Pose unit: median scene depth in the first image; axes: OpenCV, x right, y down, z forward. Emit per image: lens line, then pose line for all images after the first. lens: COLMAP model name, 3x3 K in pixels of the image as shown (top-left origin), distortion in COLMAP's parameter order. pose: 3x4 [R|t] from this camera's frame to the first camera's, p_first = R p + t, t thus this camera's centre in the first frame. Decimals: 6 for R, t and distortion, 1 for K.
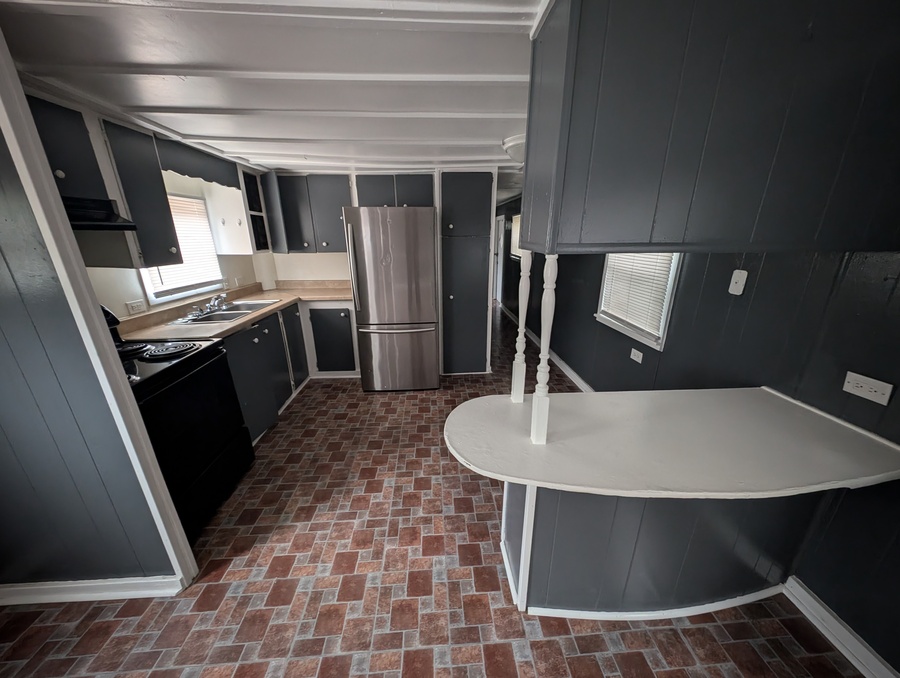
lens RADIAL K [[317.2, 0, 452.1], [0, 317.2, 340.6], [0, 0, 1]] dist [-0.000158, -0.000927]
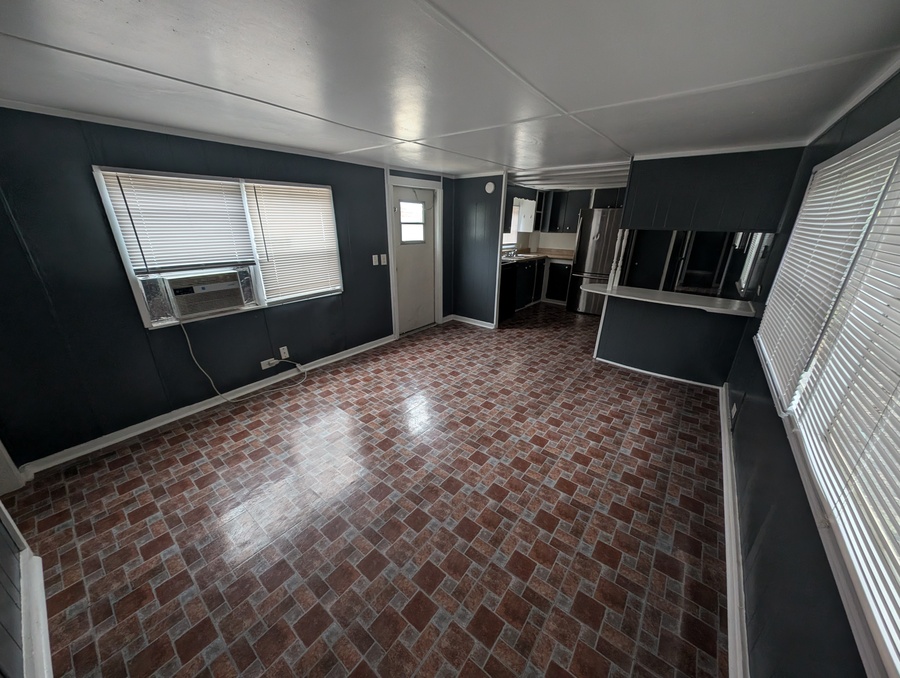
lens RADIAL K [[317.2, 0, 445.0], [0, 317.2, 340.7], [0, 0, 1]] dist [-0.000158, -0.000927]
pose [[0.734395, 0.257410, -0.628016, 0.479418], [-0.237602, 0.964245, 0.117373, 0.332443], [0.635775, 0.063020, 0.769298, -1.003154]]
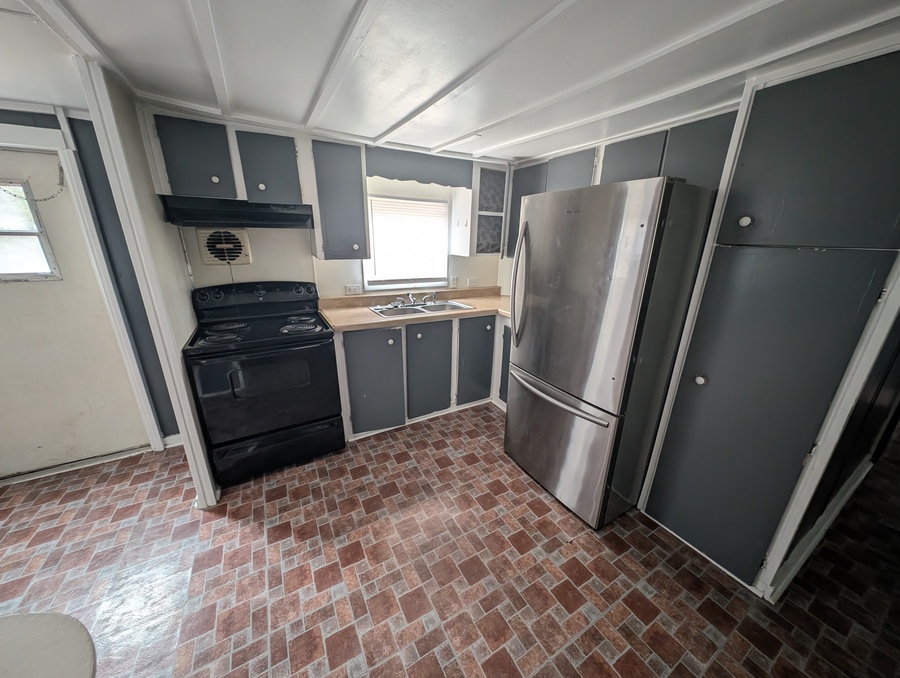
lens RADIAL K [[317.2, 0, 445.5], [0, 317.2, 340.0], [0, 0, 1]] dist [-0.000158, -0.000927]
pose [[0.439478, 0.288215, -0.850759, 0.246750], [-0.304559, 0.938835, 0.160726, -0.183590], [0.845046, 0.188470, 0.500376, 0.557620]]
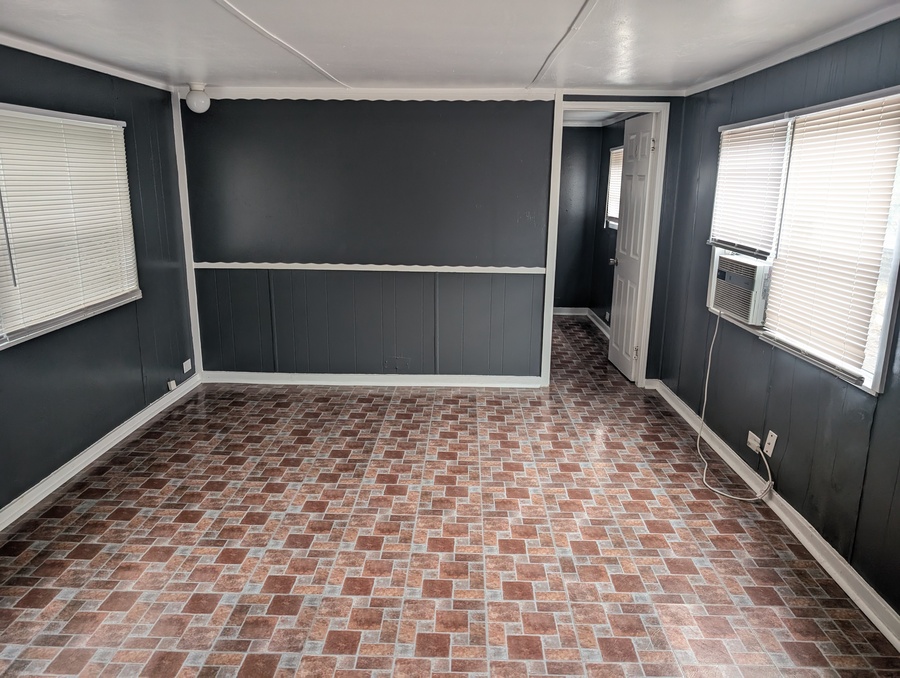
lens RADIAL K [[630.3, 0, 448.1], [0, 630.3, 338.1], [0, 0, 1]] dist [-0.006987, -0.002399]
pose [[-0.996056, -0.015779, 0.087307, -3.561388], [0.034121, 0.840246, 0.541130, -2.466165], [-0.081898, 0.541975, -0.836394, 7.436901]]
